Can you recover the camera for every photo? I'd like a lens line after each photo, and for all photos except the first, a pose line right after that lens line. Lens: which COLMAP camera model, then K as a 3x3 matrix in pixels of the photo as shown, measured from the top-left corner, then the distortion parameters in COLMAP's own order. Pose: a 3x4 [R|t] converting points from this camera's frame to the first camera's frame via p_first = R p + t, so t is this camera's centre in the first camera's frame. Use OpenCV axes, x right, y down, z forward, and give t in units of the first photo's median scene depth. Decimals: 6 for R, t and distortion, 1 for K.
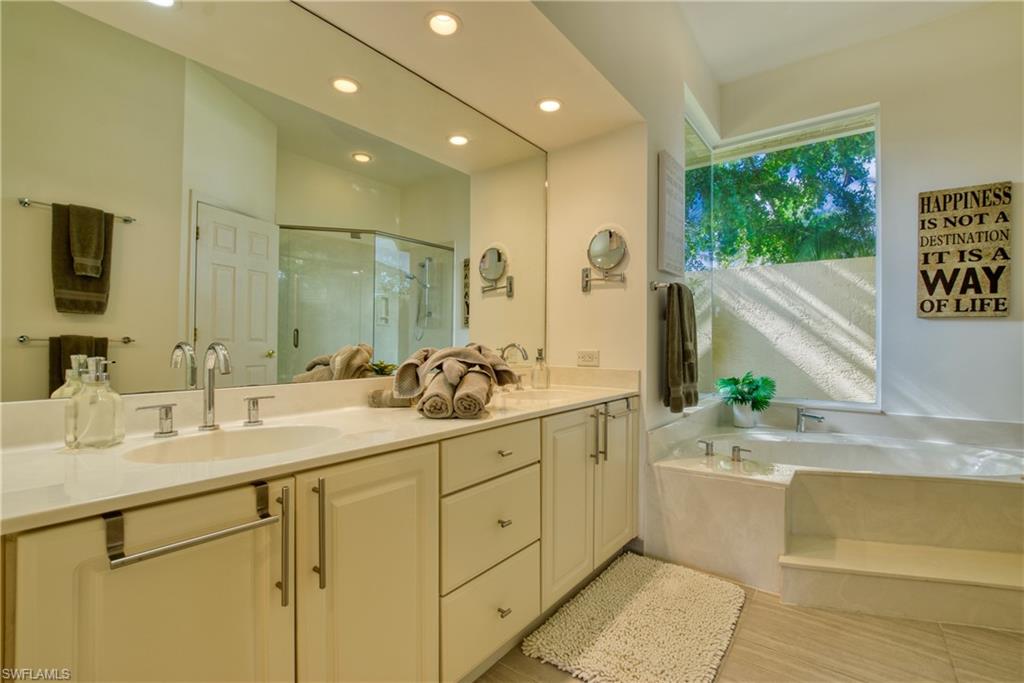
lens RADIAL K [[449.4, 0, 512.0], [0, 449.4, 341.5], [0, 0, 1]] dist [-0.017878, -0.000118]
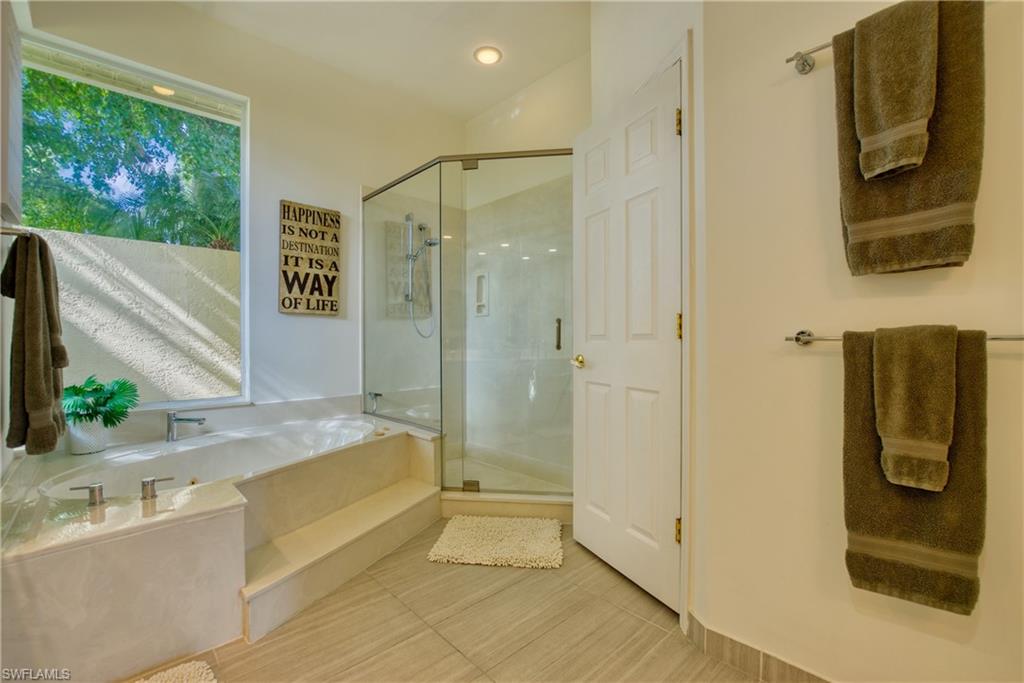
lens RADIAL K [[449.4, 0, 512.0], [0, 449.4, 341.5], [0, 0, 1]] dist [-0.017878, -0.000118]
pose [[0.151472, -0.012774, 0.988379, -0.099959], [-0.000787, 0.999915, 0.013043, 0.002849], [-0.988461, -0.002754, 0.151449, 0.270320]]
